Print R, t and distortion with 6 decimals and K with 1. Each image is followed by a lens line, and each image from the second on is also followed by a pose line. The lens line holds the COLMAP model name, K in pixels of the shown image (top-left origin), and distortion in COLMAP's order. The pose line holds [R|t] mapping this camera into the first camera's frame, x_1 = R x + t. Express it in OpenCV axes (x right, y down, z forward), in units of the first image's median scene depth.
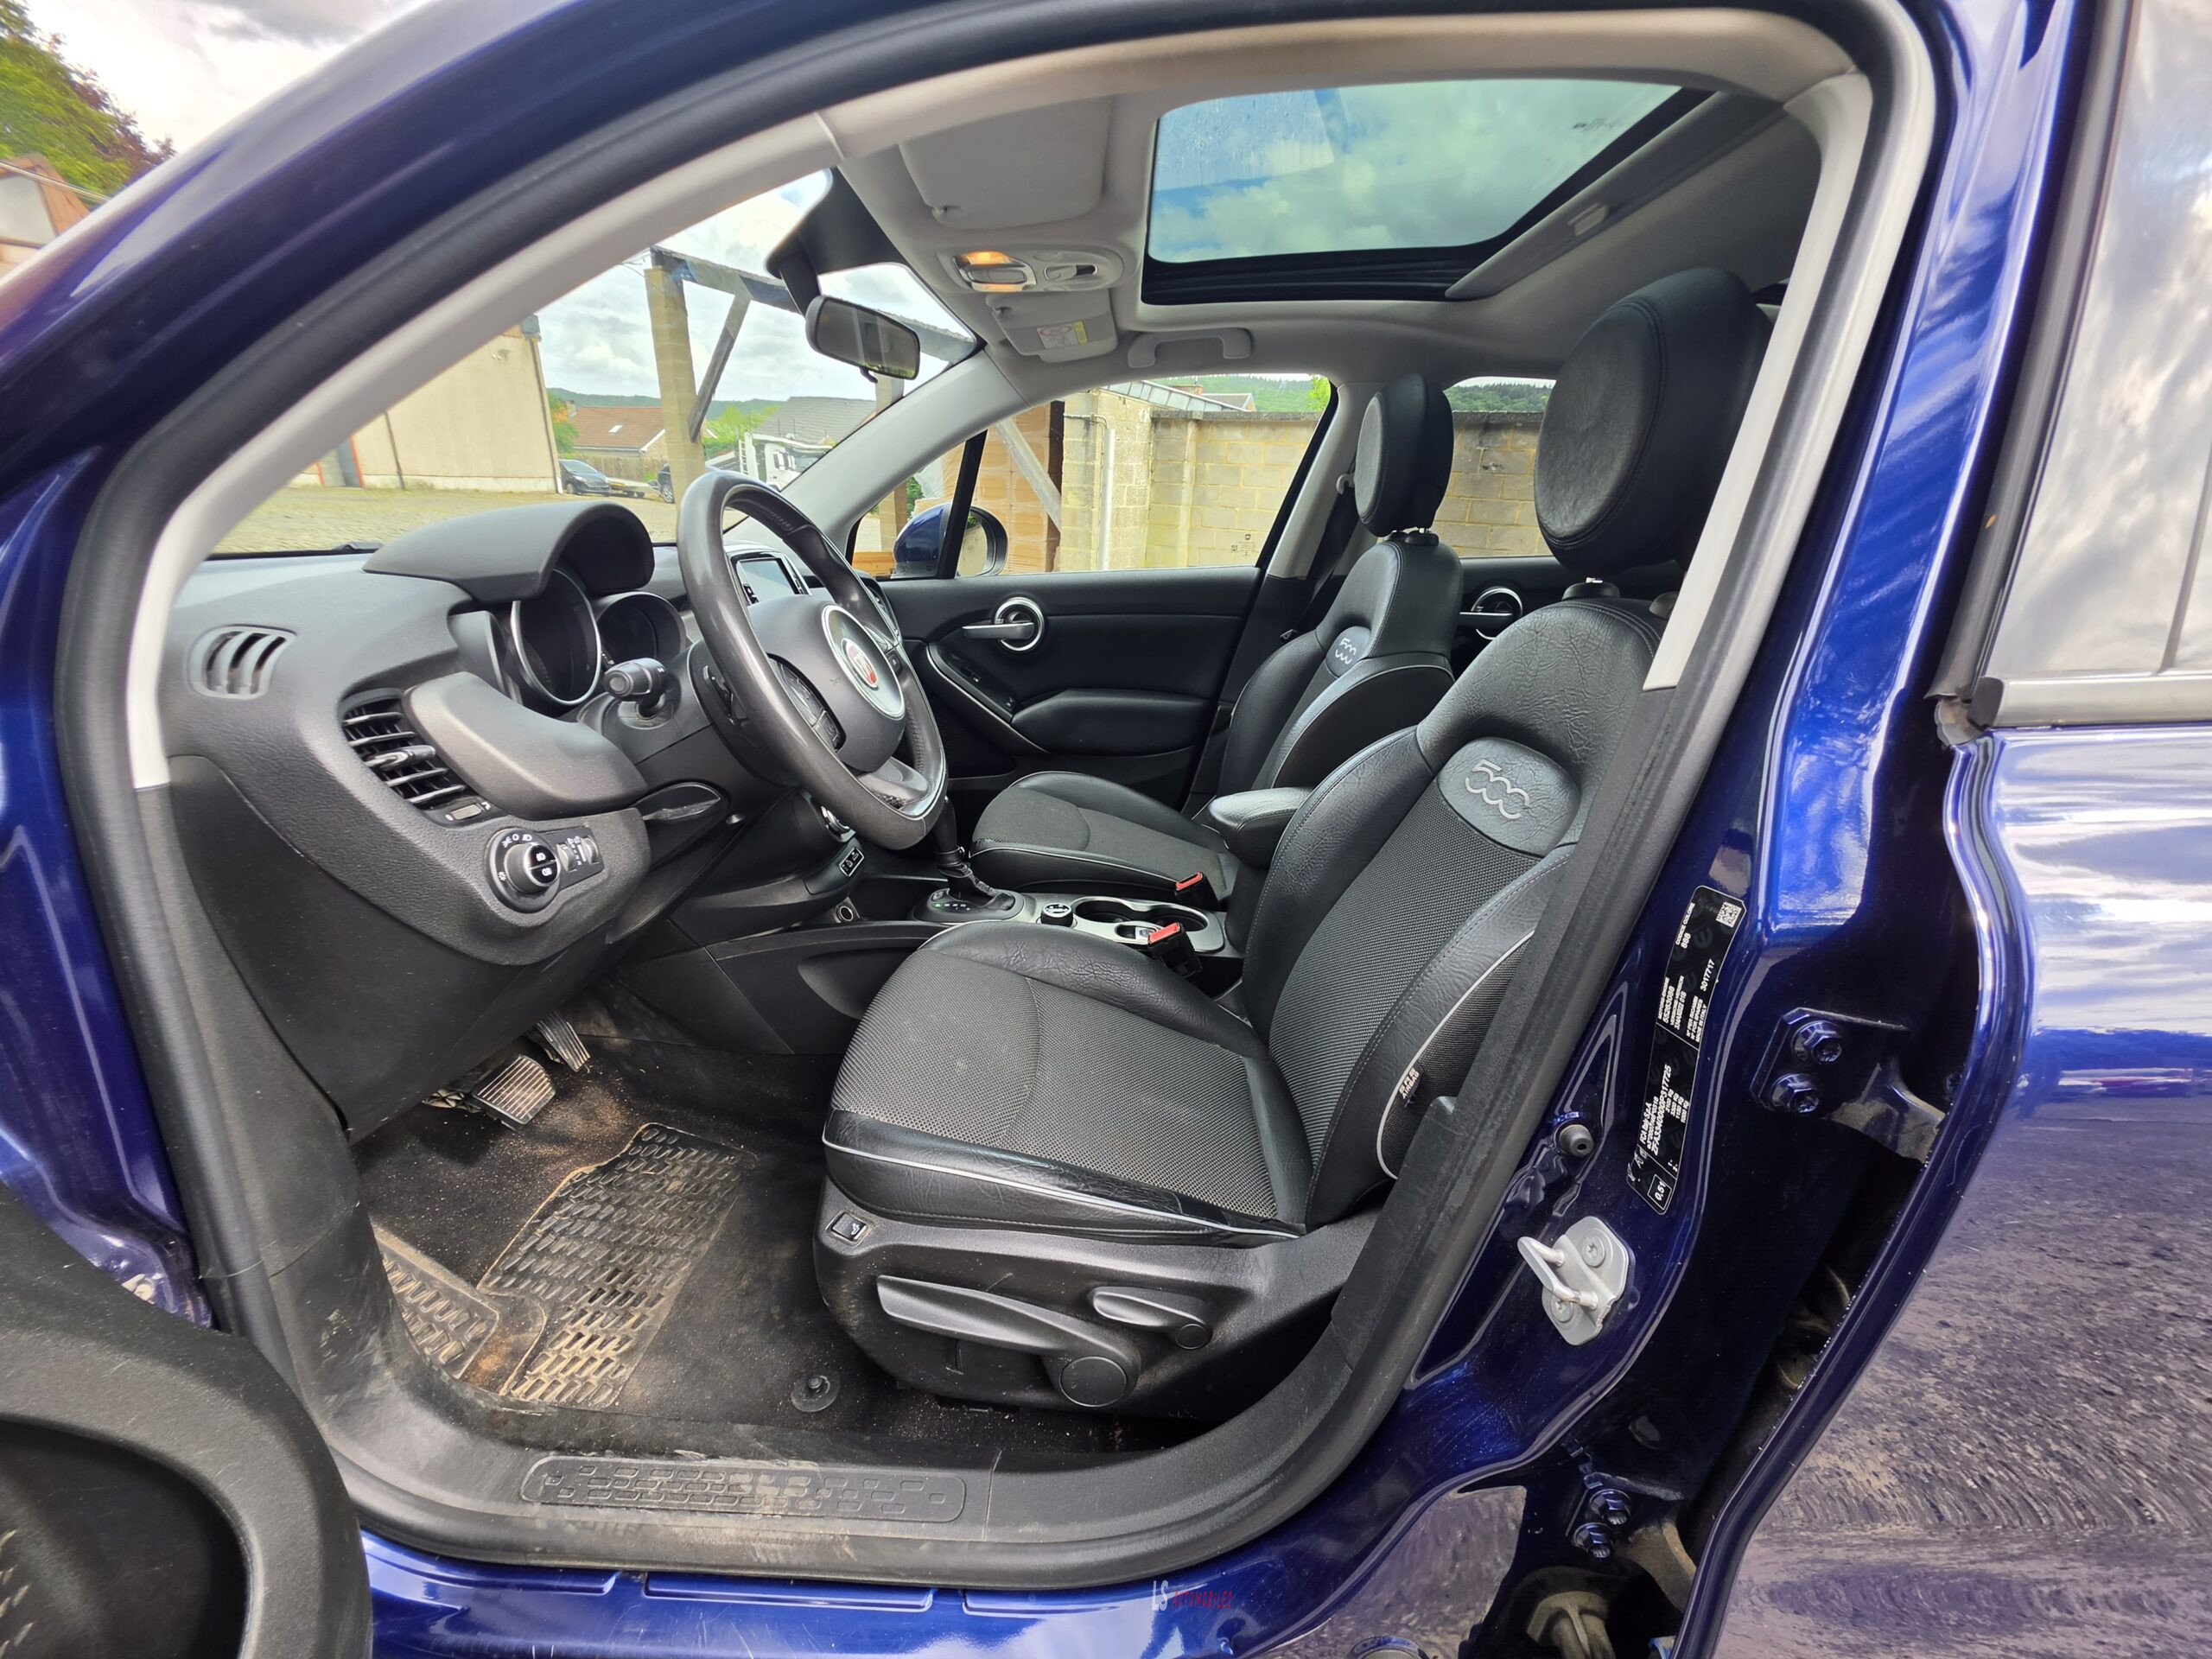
lens RADIAL K [[887.8, 0, 1089.0], [0, 887.8, 825.0], [0, 0, 1]] dist [0.002135, -0.000594]
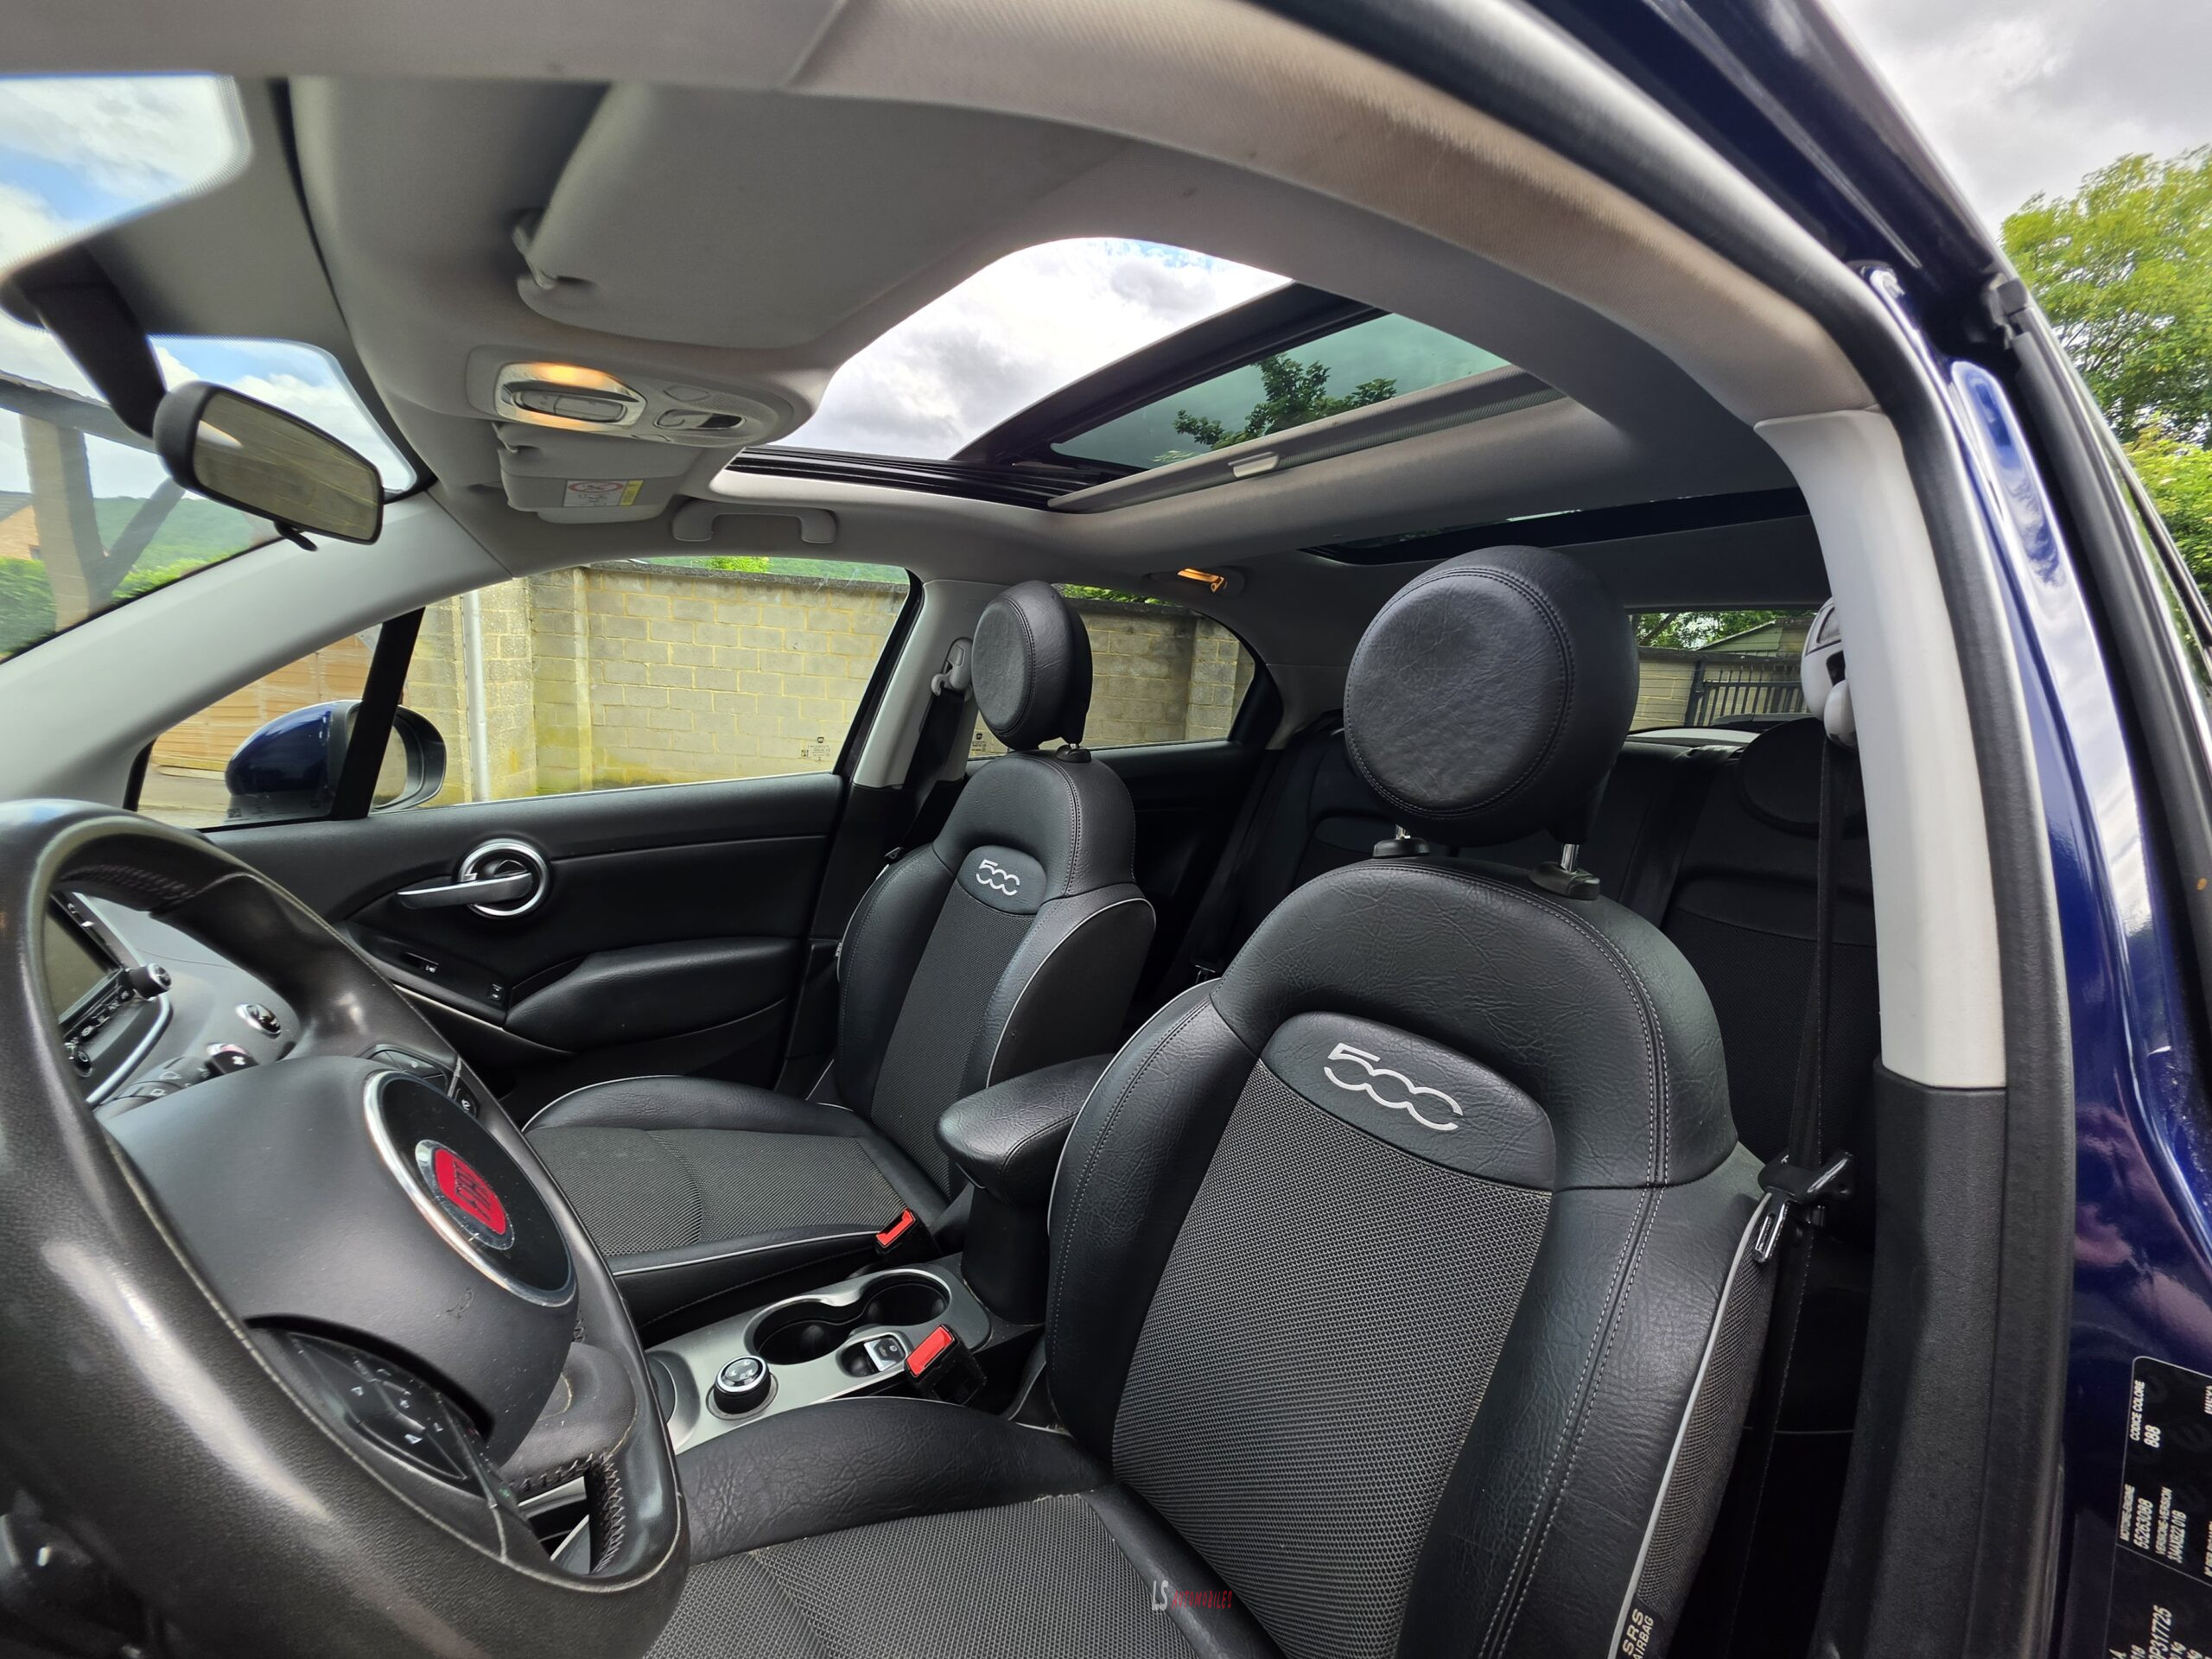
lens RADIAL K [[887.8, 0, 1088.9], [0, 887.8, 829.7], [0, 0, 1]] dist [0.002135, -0.000594]
pose [[0.803167, -0.095537, 0.588044, -0.120388], [0.182951, 0.978916, -0.090840, -0.124523], [-0.566967, 0.180543, 0.803711, 0.211083]]
